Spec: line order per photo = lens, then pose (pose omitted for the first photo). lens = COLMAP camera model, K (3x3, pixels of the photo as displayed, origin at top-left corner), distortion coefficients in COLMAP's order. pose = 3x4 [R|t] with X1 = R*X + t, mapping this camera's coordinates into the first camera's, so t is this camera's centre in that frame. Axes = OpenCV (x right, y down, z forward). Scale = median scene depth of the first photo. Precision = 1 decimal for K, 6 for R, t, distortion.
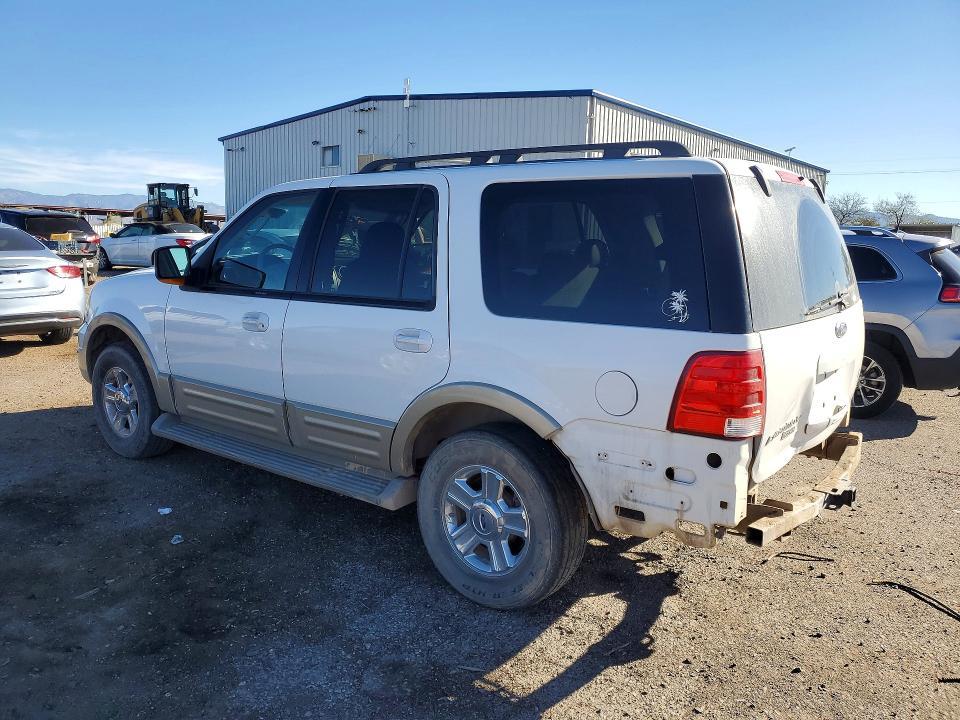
lens RADIAL K [[805.3, 0, 480.0], [0, 805.3, 360.0], [0, 0, 1]] dist [0.069301, -0.001136]
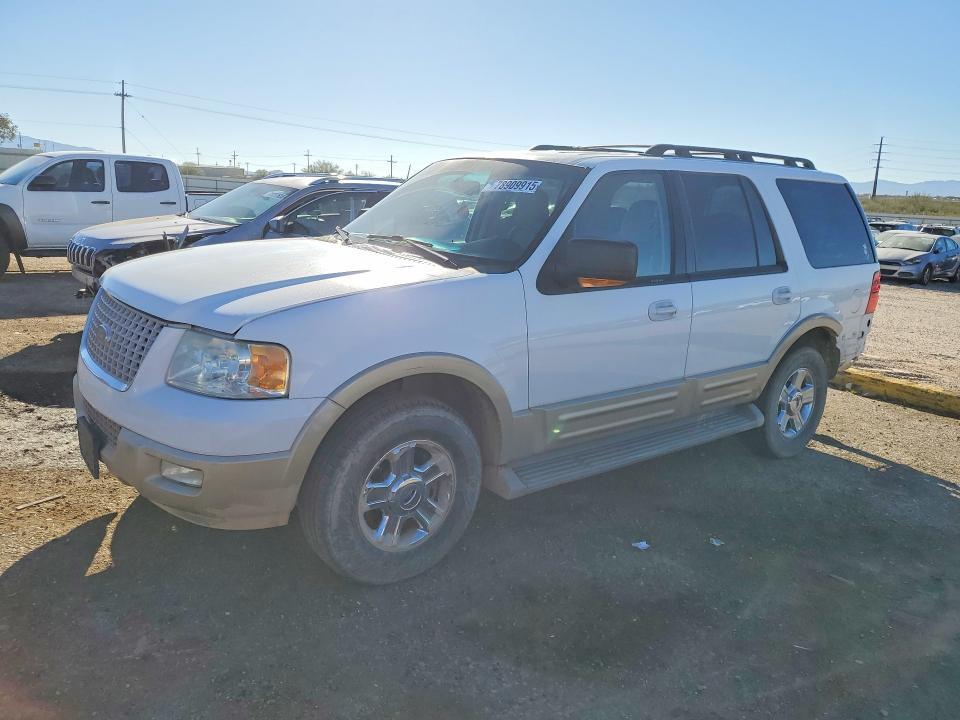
lens RADIAL K [[805.3, 0, 480.0], [0, 805.3, 360.0], [0, 0, 1]] dist [0.069301, -0.001136]
pose [[0.154199, -0.206914, 0.966131, -1.338165], [0.121443, 0.974381, 0.189298, -0.210159], [-0.980548, 0.088140, 0.175377, 1.120230]]
